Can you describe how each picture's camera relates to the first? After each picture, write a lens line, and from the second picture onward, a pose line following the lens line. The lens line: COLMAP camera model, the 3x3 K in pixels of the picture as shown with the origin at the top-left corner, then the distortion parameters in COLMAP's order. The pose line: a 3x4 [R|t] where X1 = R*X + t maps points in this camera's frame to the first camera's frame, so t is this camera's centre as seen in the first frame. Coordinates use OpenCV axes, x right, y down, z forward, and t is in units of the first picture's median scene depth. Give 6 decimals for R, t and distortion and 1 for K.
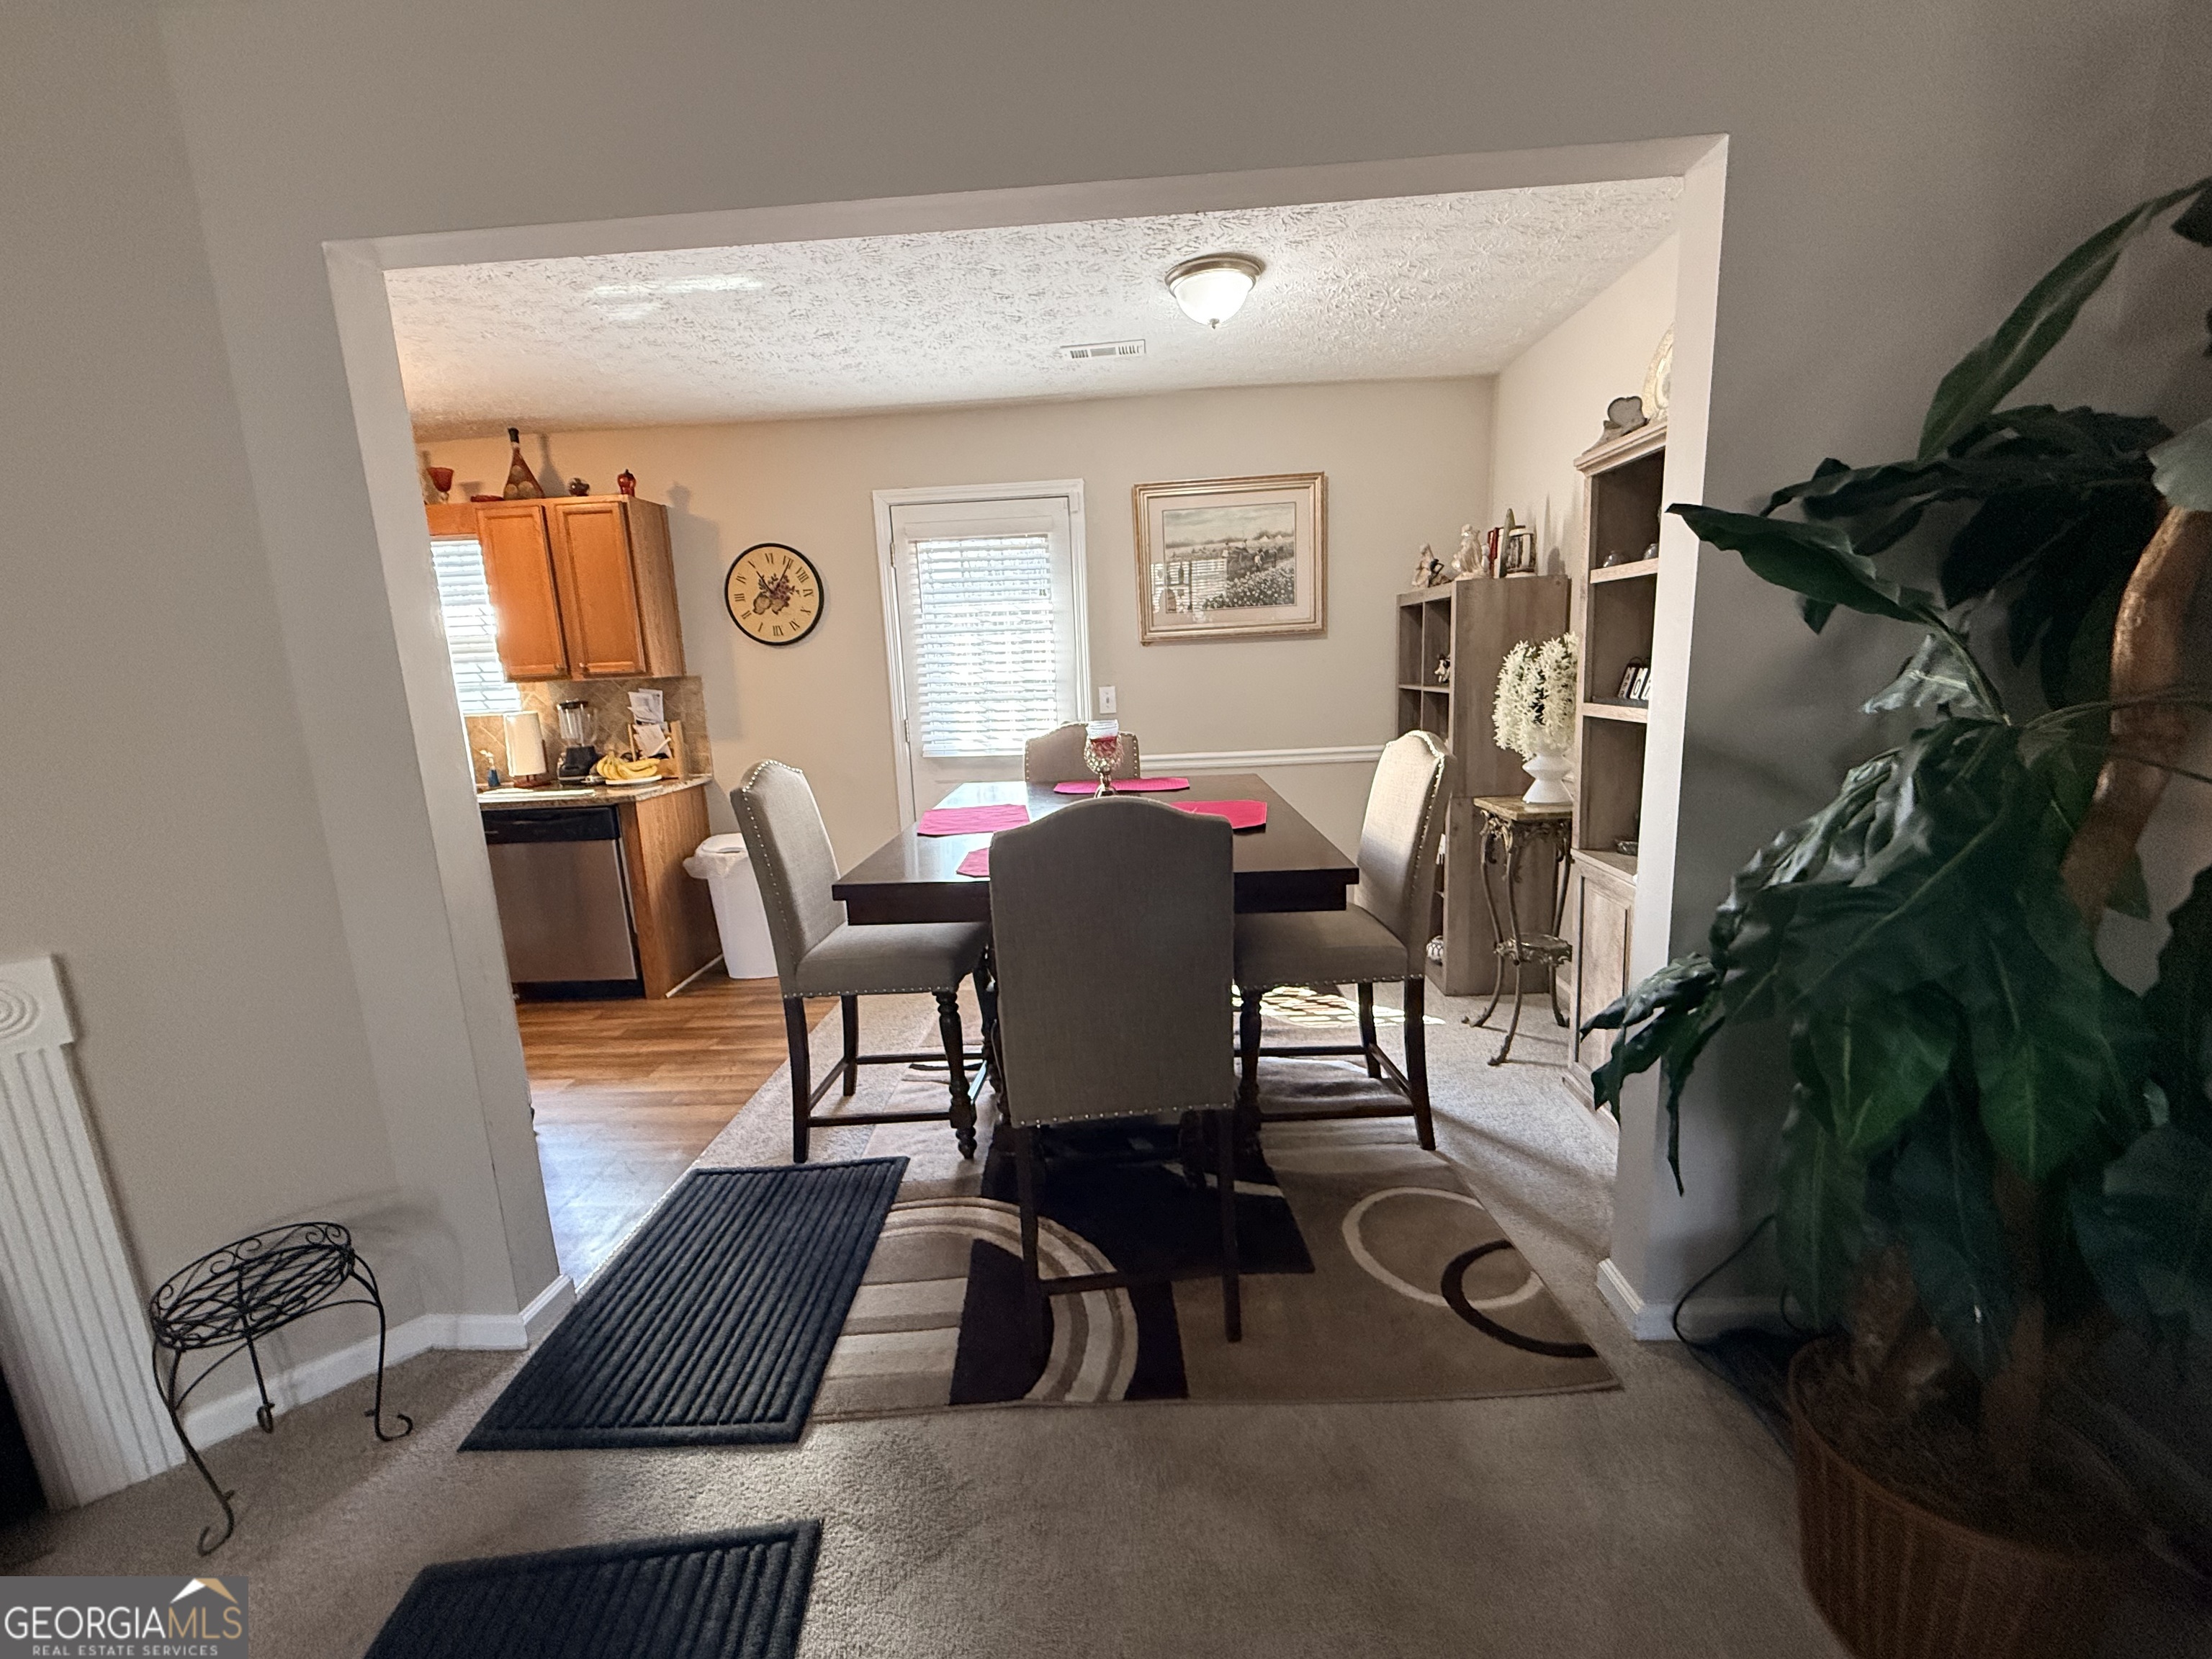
lens RADIAL K [[908.6, 0, 1105.3], [0, 908.6, 836.8], [0, 0, 1]] dist [0.002621, -0.000468]
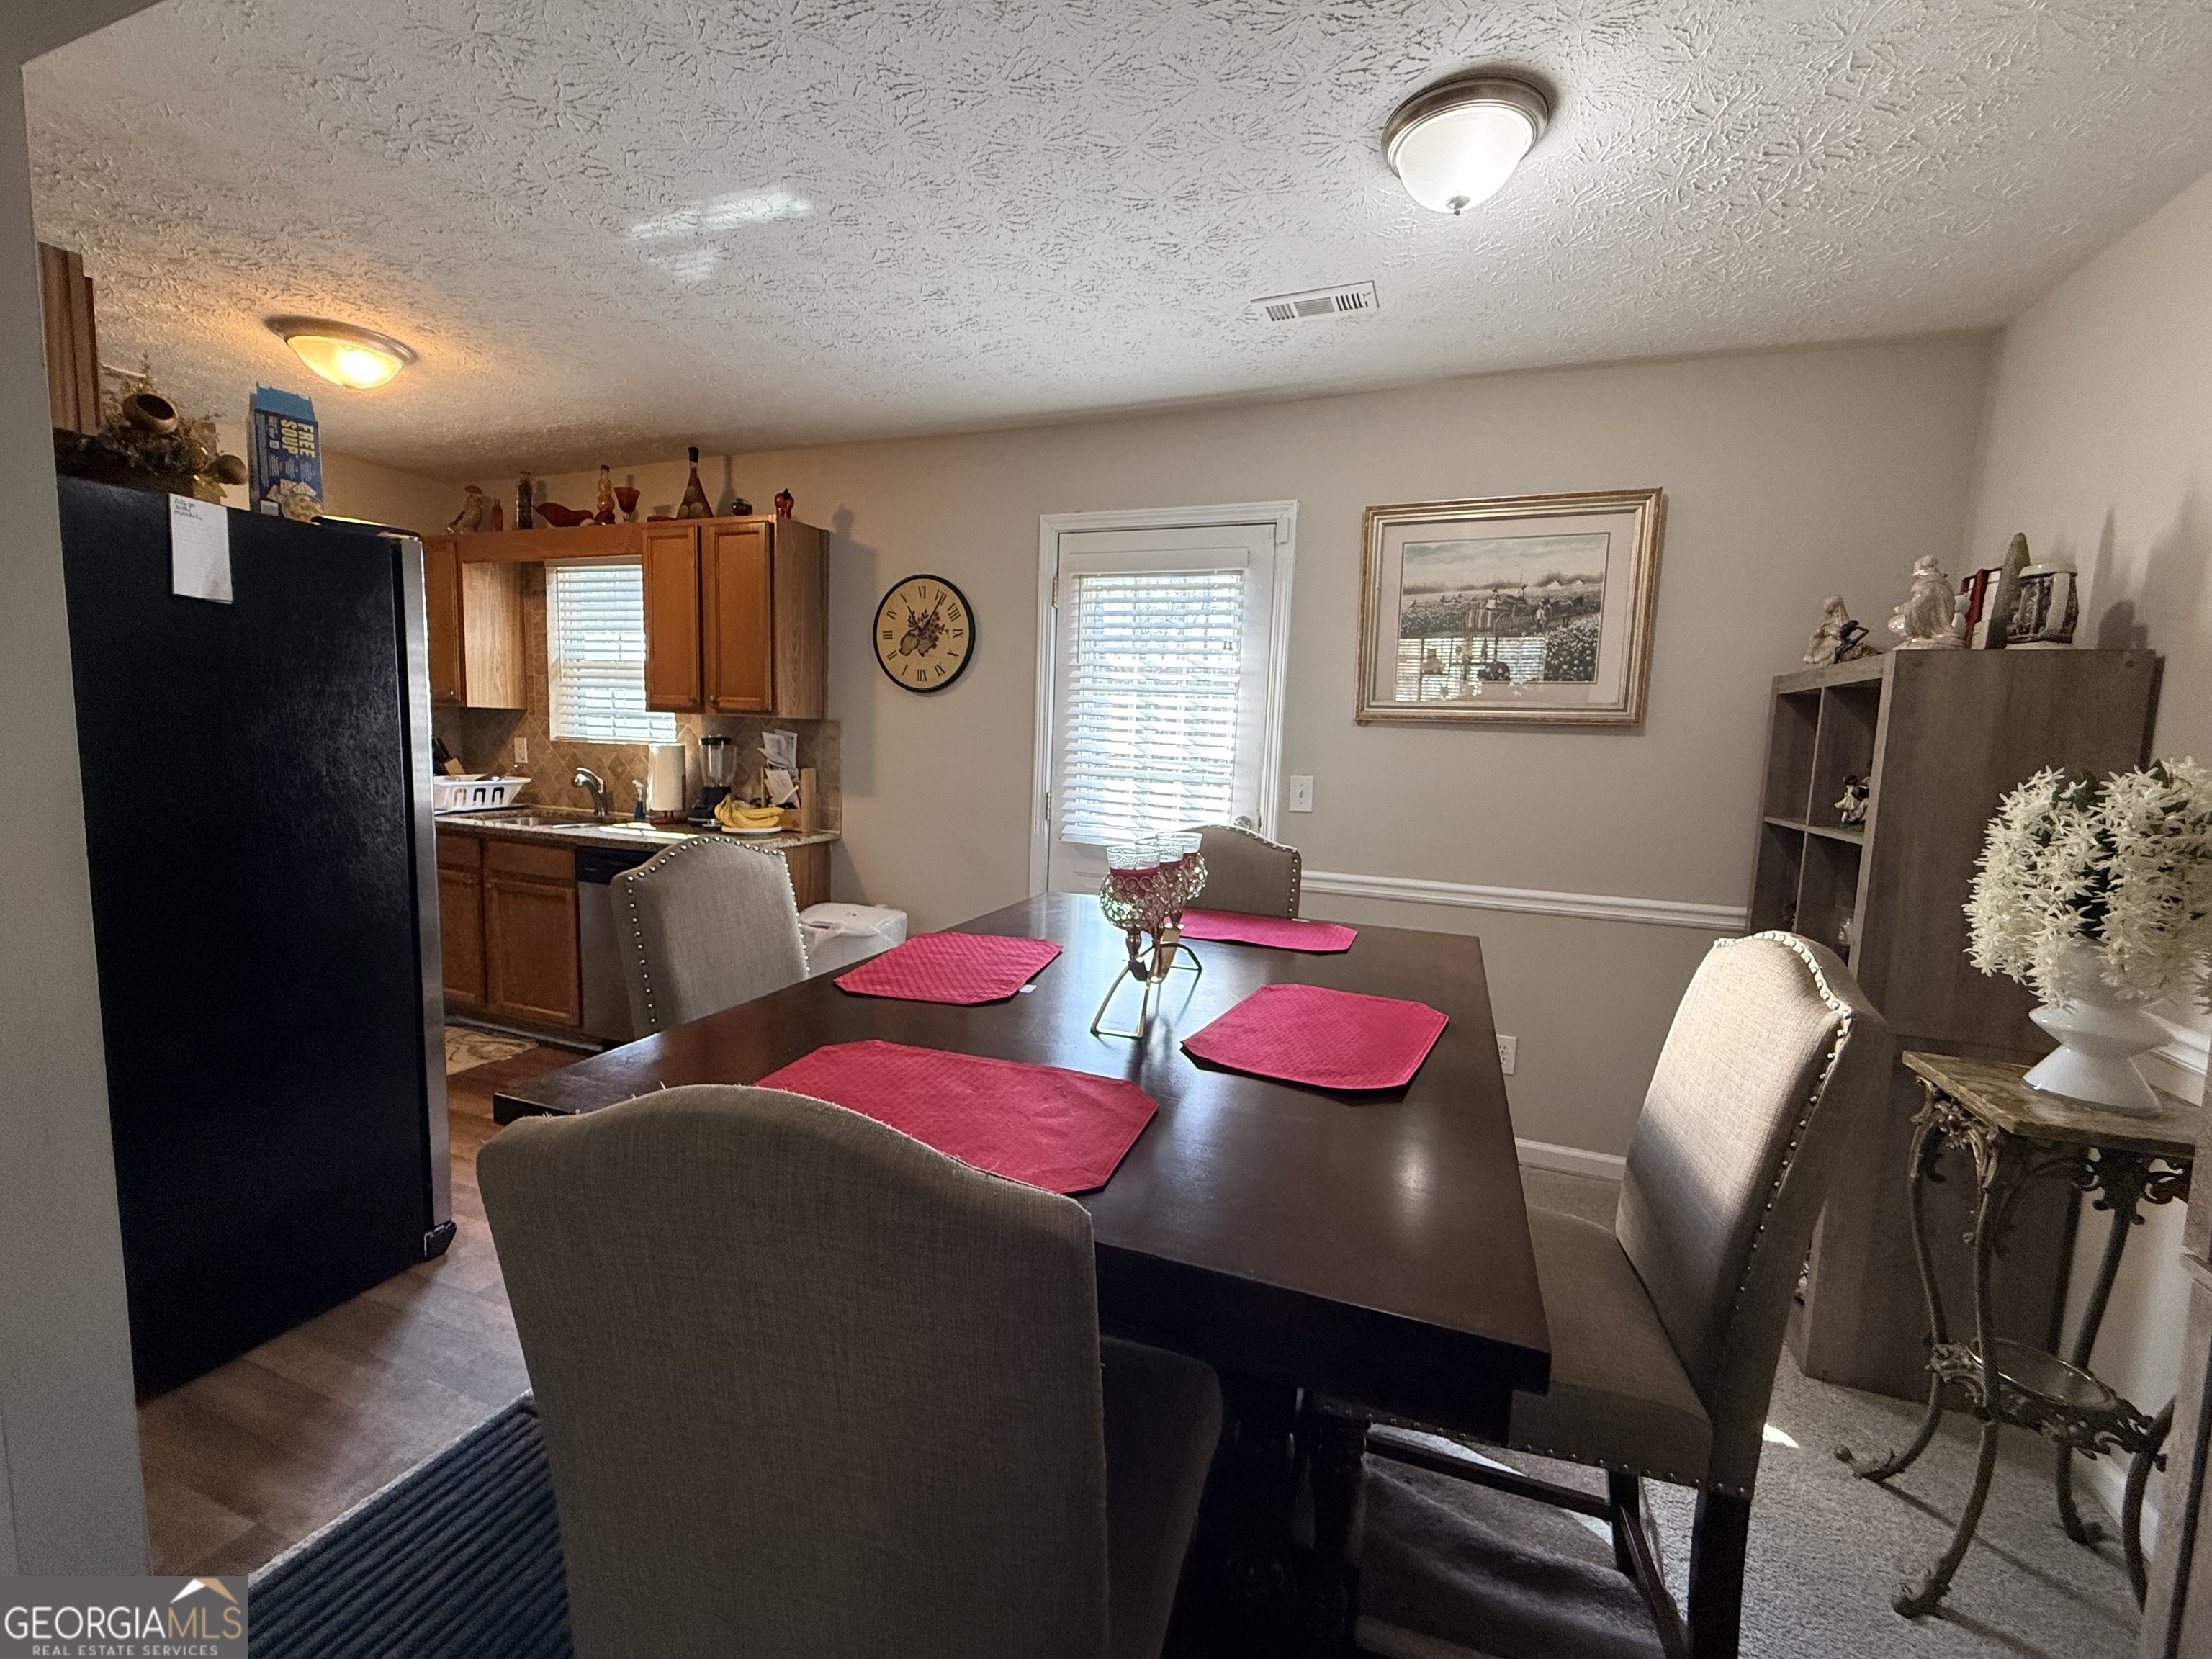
lens RADIAL K [[908.6, 0, 1110.1], [0, 908.6, 834.4], [0, 0, 1]] dist [0.002621, -0.000468]
pose [[0.944180, 0.113787, -0.309154, 0.095792], [-0.138138, 0.988715, -0.057976, -0.058133], [0.299068, 0.097446, 0.949243, 0.278049]]
